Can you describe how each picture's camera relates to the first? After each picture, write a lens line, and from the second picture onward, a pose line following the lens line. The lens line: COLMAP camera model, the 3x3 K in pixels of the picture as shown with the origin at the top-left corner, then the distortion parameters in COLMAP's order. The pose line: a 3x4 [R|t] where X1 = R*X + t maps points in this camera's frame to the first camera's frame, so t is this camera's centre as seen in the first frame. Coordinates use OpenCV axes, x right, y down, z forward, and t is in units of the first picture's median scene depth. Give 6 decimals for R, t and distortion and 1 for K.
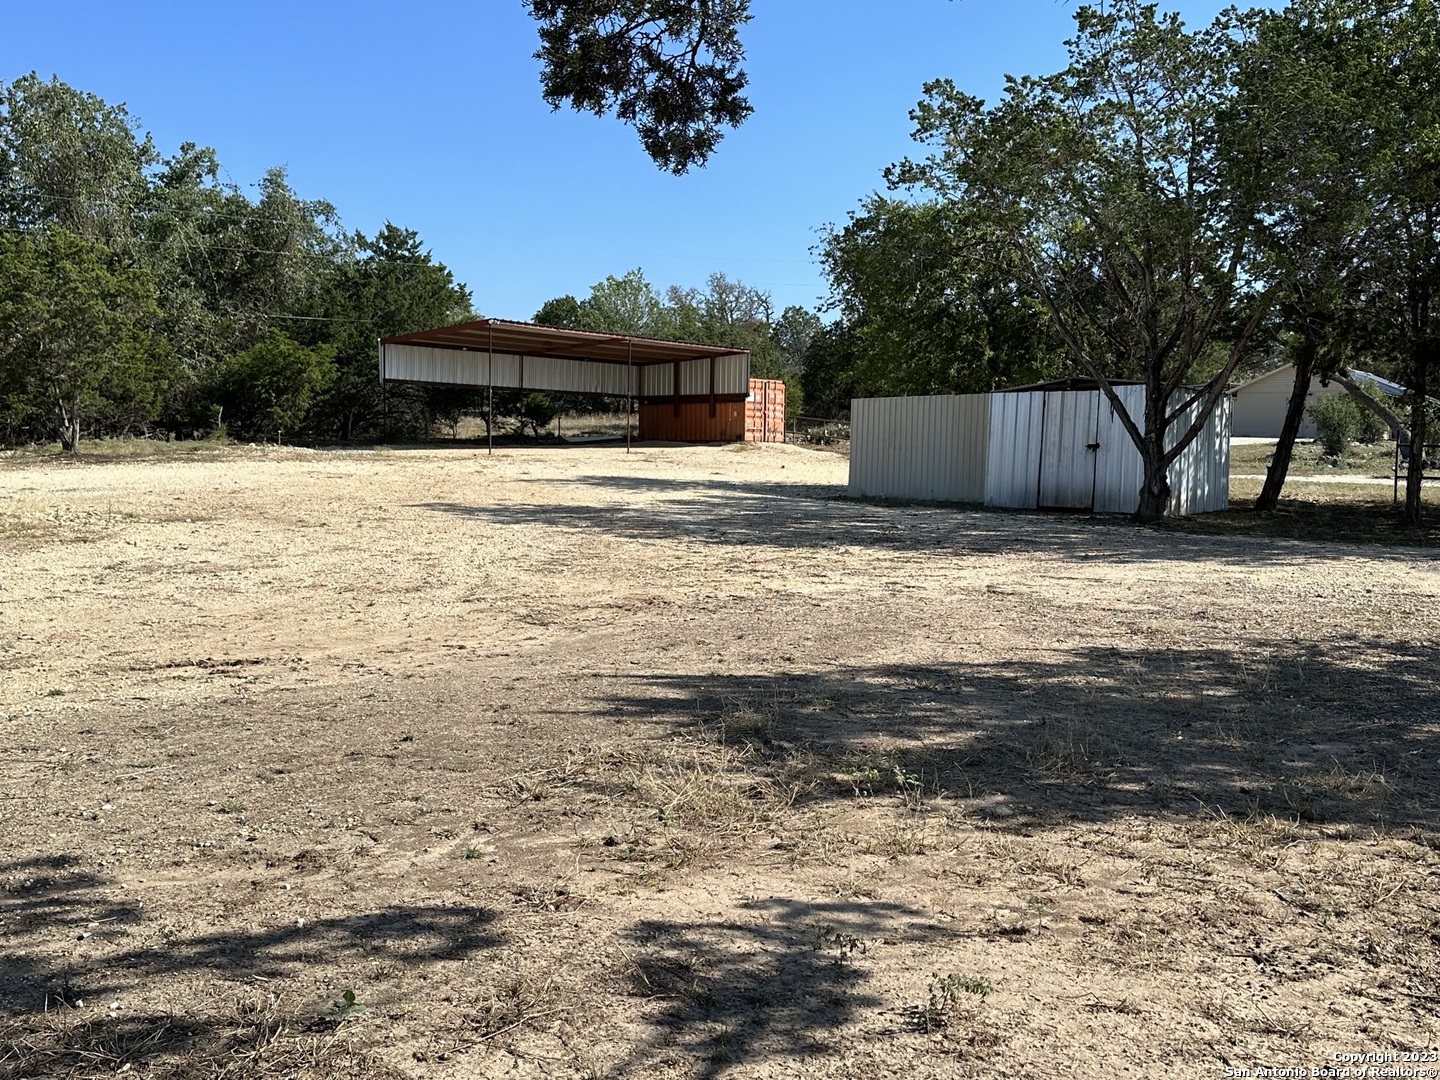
lens RADIAL K [[1408.4, 0, 722.3], [0, 1408.4, 542.2], [0, 0, 1]] dist [0.065209, 0.000000]
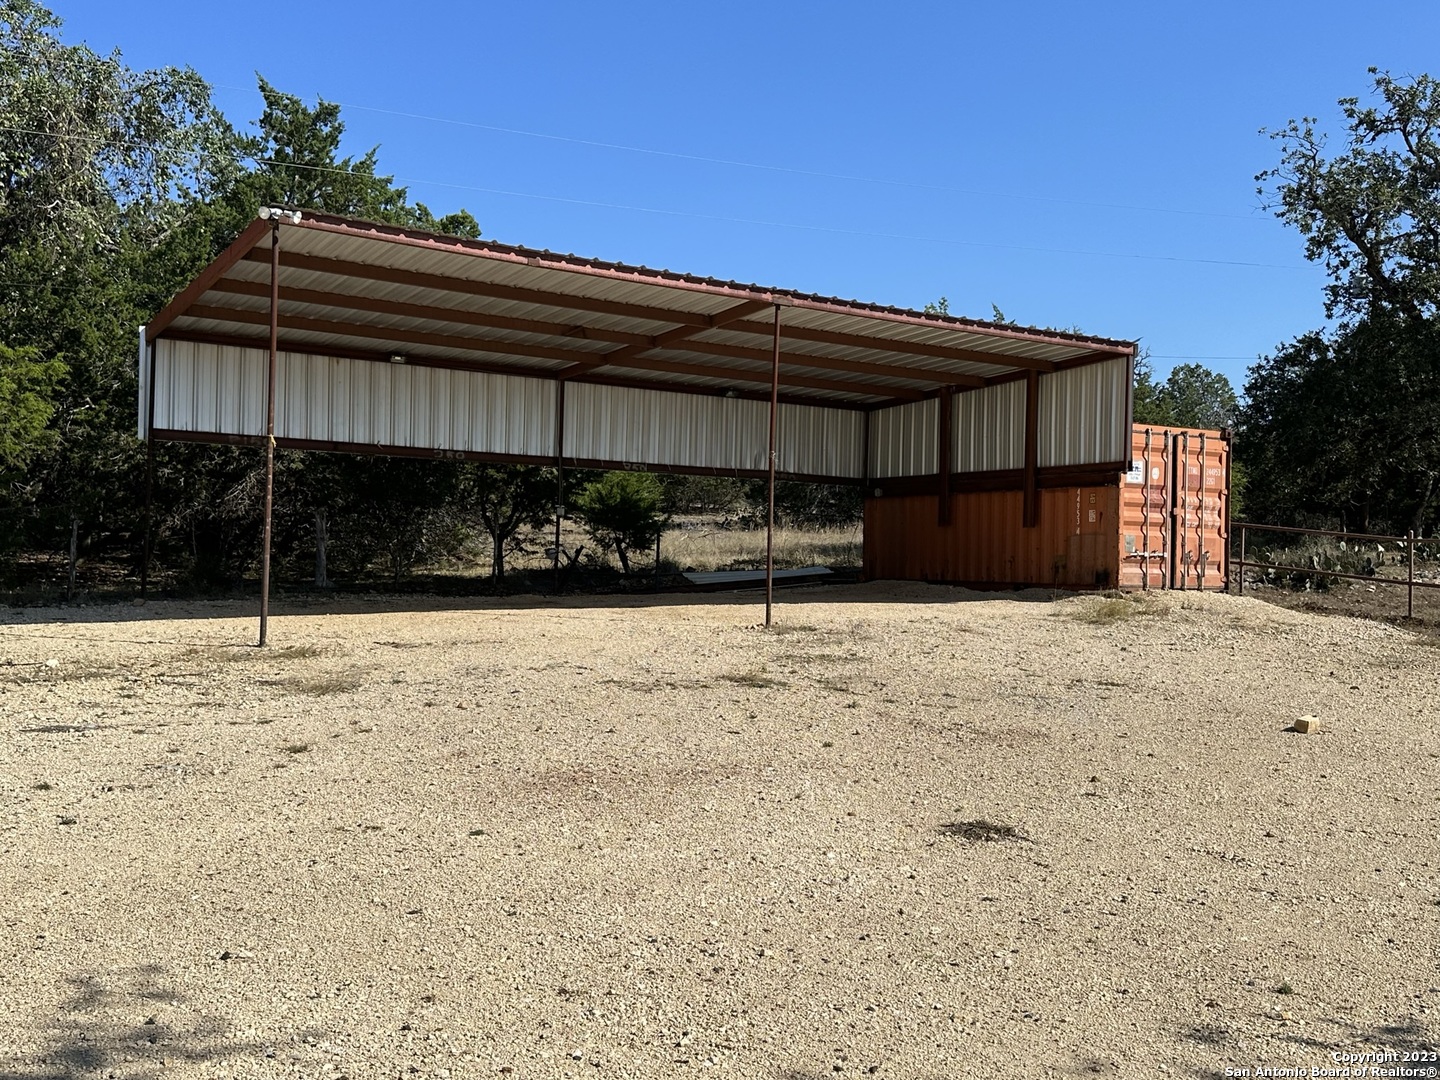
lens RADIAL K [[1408.4, 0, 715.1], [0, 1408.4, 546.7], [0, 0, 1]] dist [0.065209, 0.000000]
pose [[0.968080, 0.000110, -0.250641, 0.006310], [-0.019856, 0.996891, -0.076252, -0.050753], [0.249853, 0.078795, 0.965072, 0.595687]]
